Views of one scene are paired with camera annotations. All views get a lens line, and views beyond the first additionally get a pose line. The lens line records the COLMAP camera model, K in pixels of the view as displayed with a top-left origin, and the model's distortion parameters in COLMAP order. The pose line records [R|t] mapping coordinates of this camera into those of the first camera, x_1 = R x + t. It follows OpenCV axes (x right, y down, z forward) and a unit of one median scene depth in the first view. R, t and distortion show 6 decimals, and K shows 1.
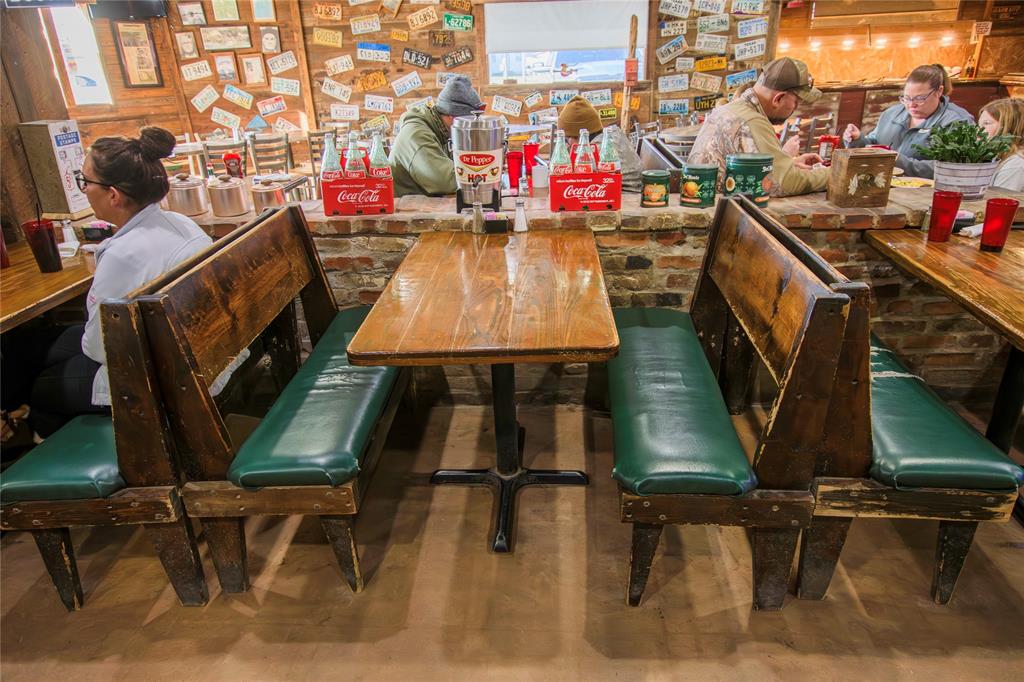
lens RADIAL K [[691.0, 0, 512.0], [0, 691.0, 341.0], [0, 0, 1]] dist [-0.005130, 0.025045]
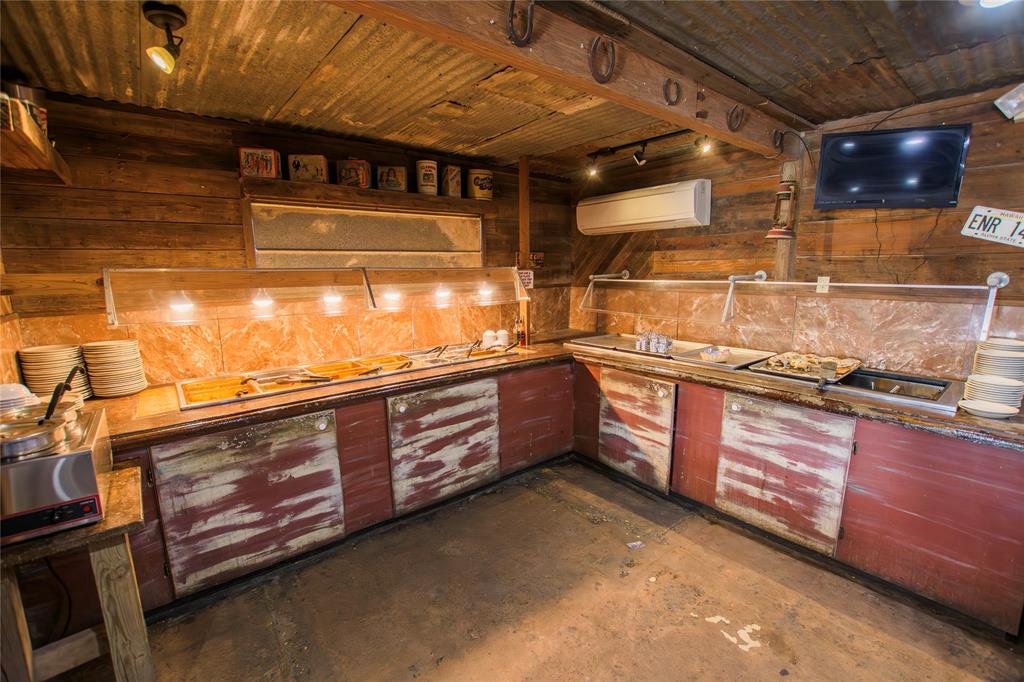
lens RADIAL K [[452.5, 0, 512.0], [0, 452.5, 341.0], [0, 0, 1]] dist [-0.044843, 0.000142]
pose [[0.742400, -0.079848, 0.665181, 0.361998], [0.249999, 0.954173, -0.164482, -0.315078], [-0.621564, 0.288406, 0.728341, 0.689077]]
